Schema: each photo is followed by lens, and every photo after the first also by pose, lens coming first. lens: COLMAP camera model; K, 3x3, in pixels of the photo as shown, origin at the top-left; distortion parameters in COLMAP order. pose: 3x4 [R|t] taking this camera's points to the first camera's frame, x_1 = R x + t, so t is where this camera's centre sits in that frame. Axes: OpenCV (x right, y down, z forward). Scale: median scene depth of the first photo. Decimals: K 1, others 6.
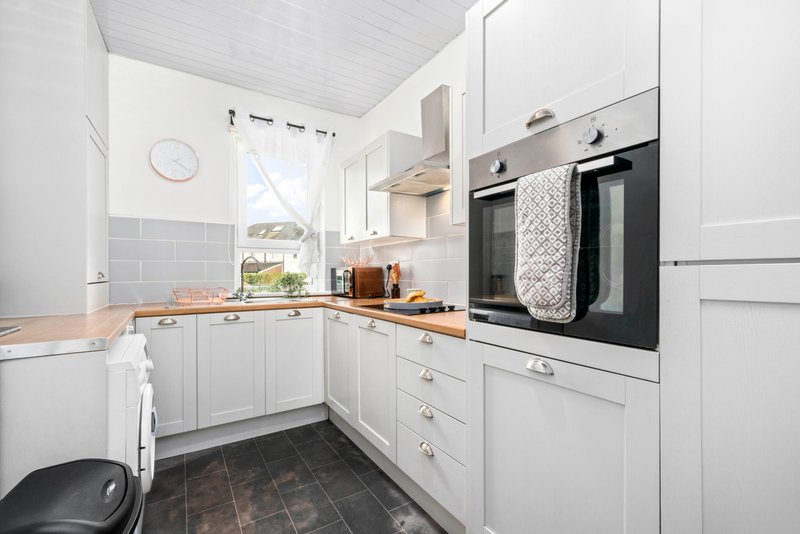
lens RADIAL K [[330.6, 0, 399.4], [0, 330.6, 275.0], [0, 0, 1]] dist [0.001239, 0.000020]
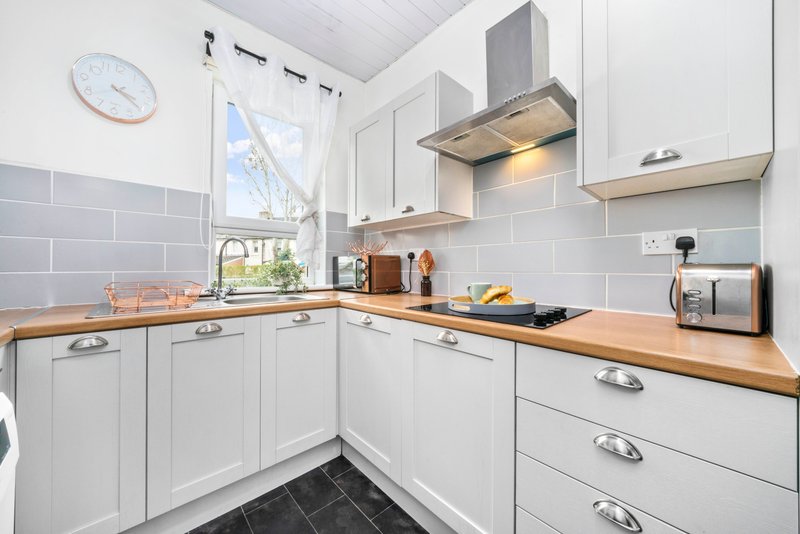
lens RADIAL K [[291.0, 0, 397.0], [0, 291.0, 263.9], [0, 0, 1]] dist [-0.002714, -0.000073]
pose [[0.989440, 0.006199, 0.144810, -0.189782], [-0.004178, 0.999890, -0.014258, 0.008427], [-0.144882, 0.013502, 0.989357, 0.322838]]
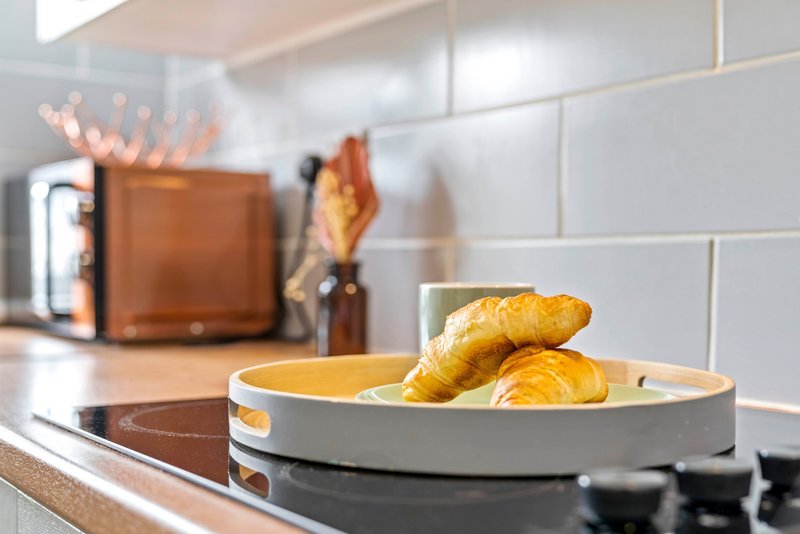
lens RADIAL K [[1109.9, 0, 400.7], [0, 1109.9, 266.7], [0, 0, 1]] dist [0.036029, 0.000000]
pose [[0.999686, 0.013838, 0.020911, 0.005181], [-0.013933, 0.999893, 0.004438, 0.027960], [-0.020848, -0.004728, 0.999771, 0.465309]]
